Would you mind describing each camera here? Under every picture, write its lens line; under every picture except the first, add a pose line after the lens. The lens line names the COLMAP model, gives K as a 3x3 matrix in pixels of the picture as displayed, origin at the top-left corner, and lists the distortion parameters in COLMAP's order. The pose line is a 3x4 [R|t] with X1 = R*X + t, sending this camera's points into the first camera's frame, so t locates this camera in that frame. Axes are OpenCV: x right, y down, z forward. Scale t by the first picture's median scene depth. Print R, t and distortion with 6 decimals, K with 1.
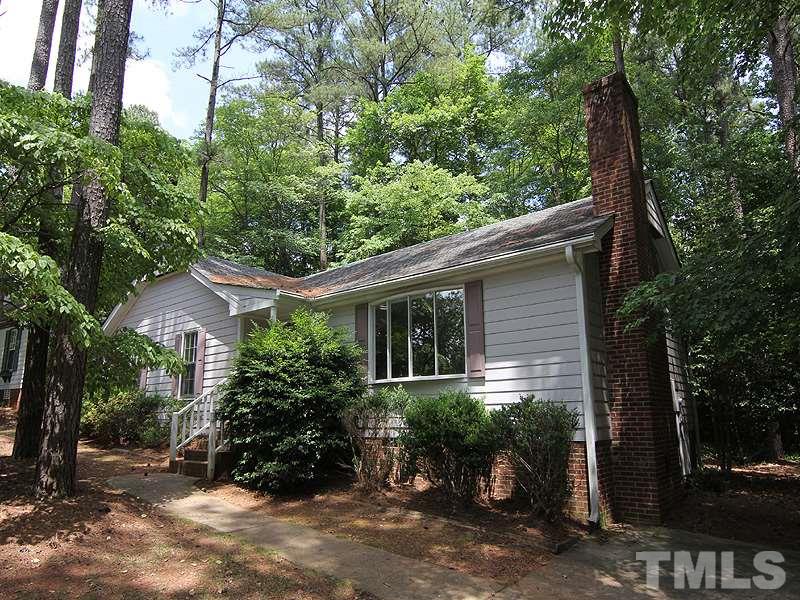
lens RADIAL K [[511.7, 0, 400.8], [0, 511.7, 304.7], [0, 0, 1]] dist [-0.000269, 0.000935]
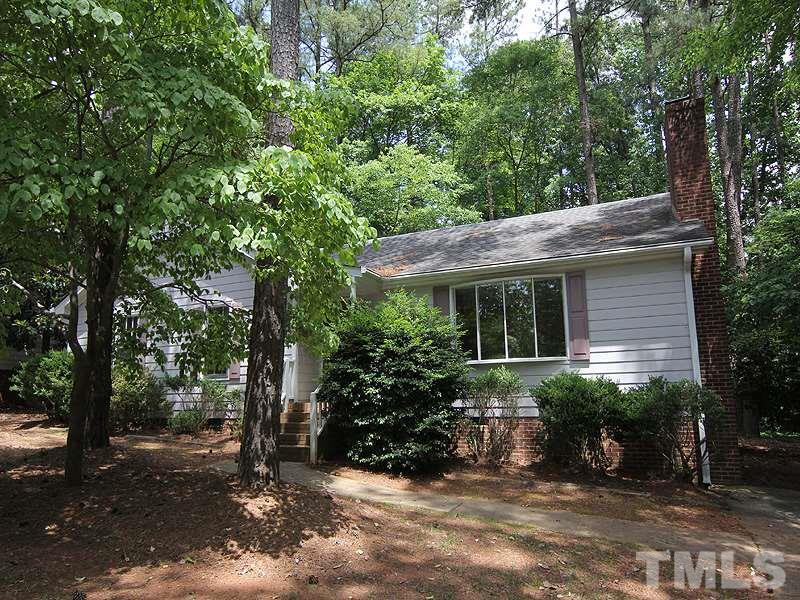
lens RADIAL K [[511.7, 0, 401.8], [0, 511.7, 297.6], [0, 0, 1]] dist [-0.000269, 0.000935]
pose [[0.960547, 0.045586, 0.274358, -0.525068], [-0.051688, 0.998550, 0.015048, 0.012696], [-0.273274, -0.028635, 0.961510, 0.059821]]
